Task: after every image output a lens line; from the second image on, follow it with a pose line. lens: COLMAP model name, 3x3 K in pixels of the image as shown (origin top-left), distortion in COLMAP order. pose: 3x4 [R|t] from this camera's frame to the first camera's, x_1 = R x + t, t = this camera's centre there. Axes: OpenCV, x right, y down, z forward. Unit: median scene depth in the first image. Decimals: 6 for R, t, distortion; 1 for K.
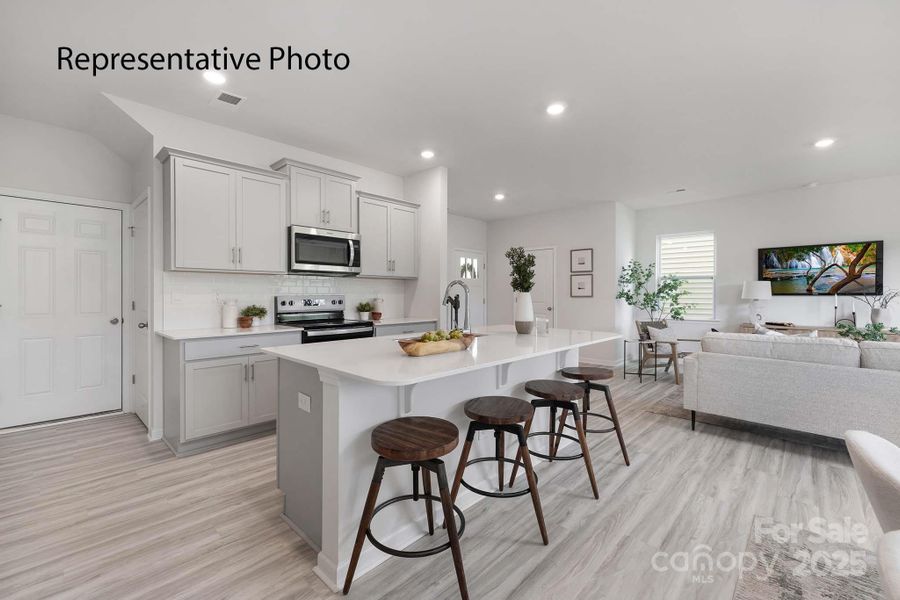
lens RADIAL K [[381.5, 0, 450.0], [0, 381.5, 300.0], [0, 0, 1]] dist [0.000503, 0.000408]
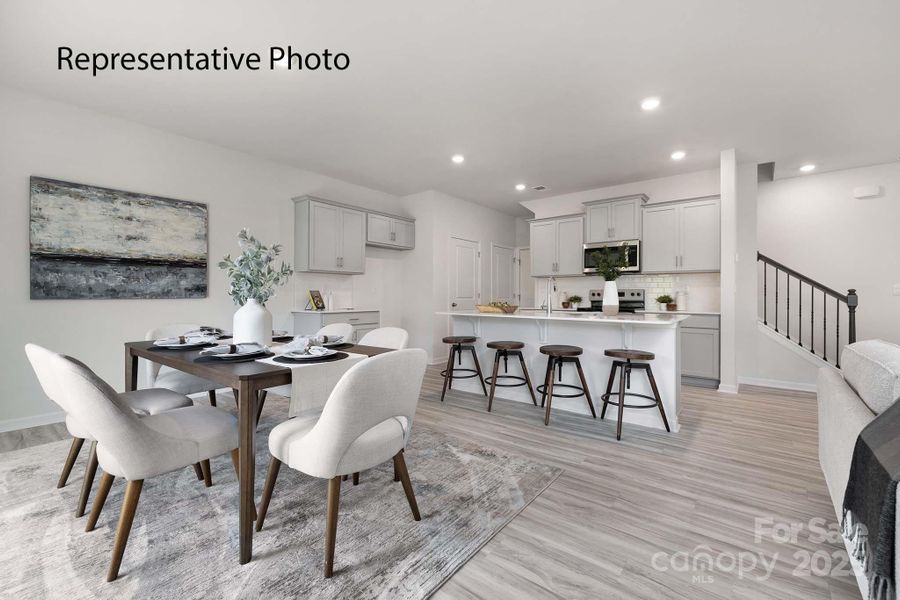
lens RADIAL K [[379.1, 0, 448.4], [0, 379.1, 296.0], [0, 0, 1]] dist [0.002790, 0.000354]
pose [[0.078791, -0.003884, -0.996884, 0.981524], [-0.019869, 0.999788, -0.005466, 0.032835], [0.996693, 0.020238, 0.078697, 0.291632]]
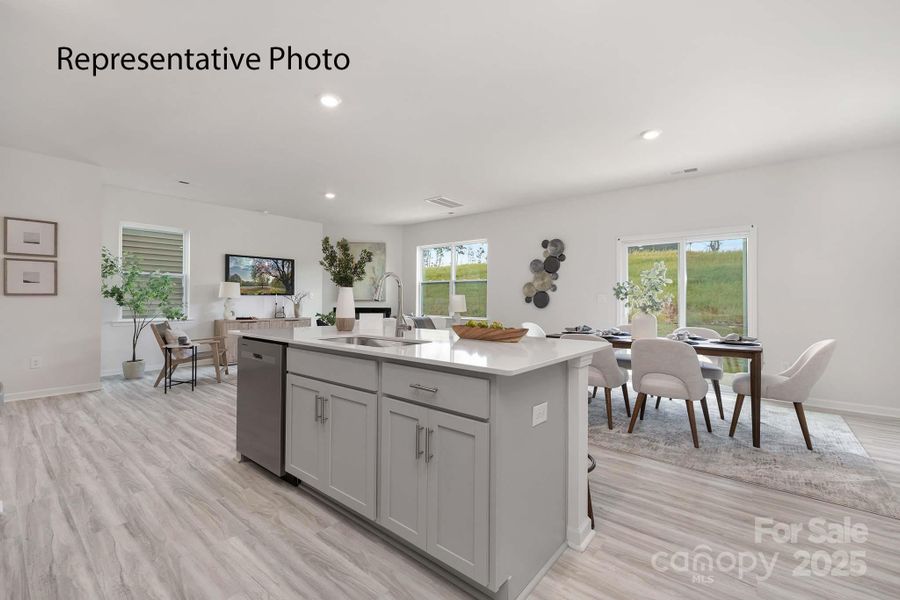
lens RADIAL K [[382.0, 0, 452.2], [0, 382.0, 296.6], [0, 0, 1]] dist [-0.003827, -0.000541]
pose [[-0.075813, 0.003784, 0.997115, -0.565751], [0.010987, 0.999935, -0.002959, 0.007031], [-0.997062, 0.010731, -0.075850, 0.590210]]
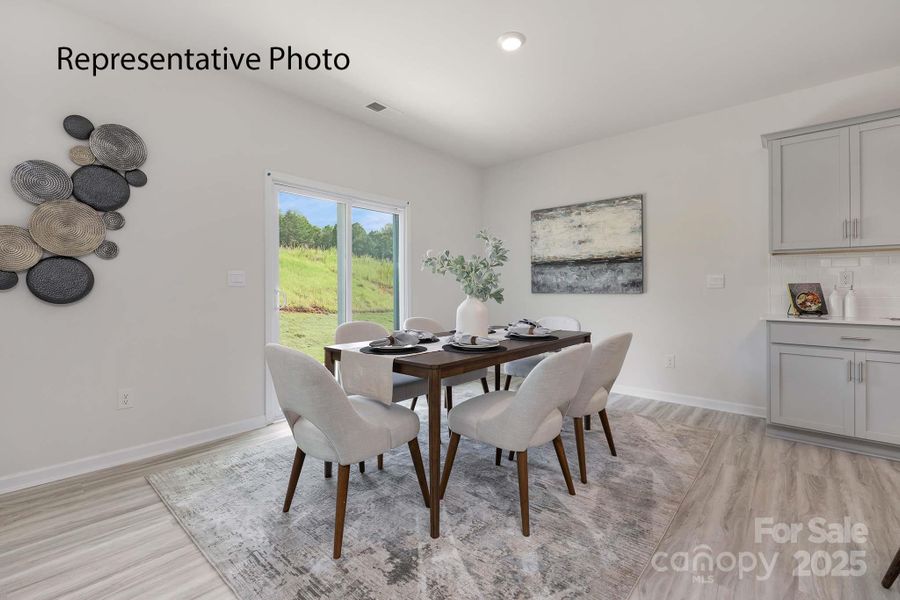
lens RADIAL K [[393.8, 0, 452.8], [0, 393.8, 286.2], [0, 0, 1]] dist [-0.001978, -0.000159]
pose [[-0.999110, -0.005312, -0.041836, 0.431807], [-0.005876, 0.999893, 0.013364, 0.016147], [0.041760, 0.013598, -0.999035, 0.696468]]
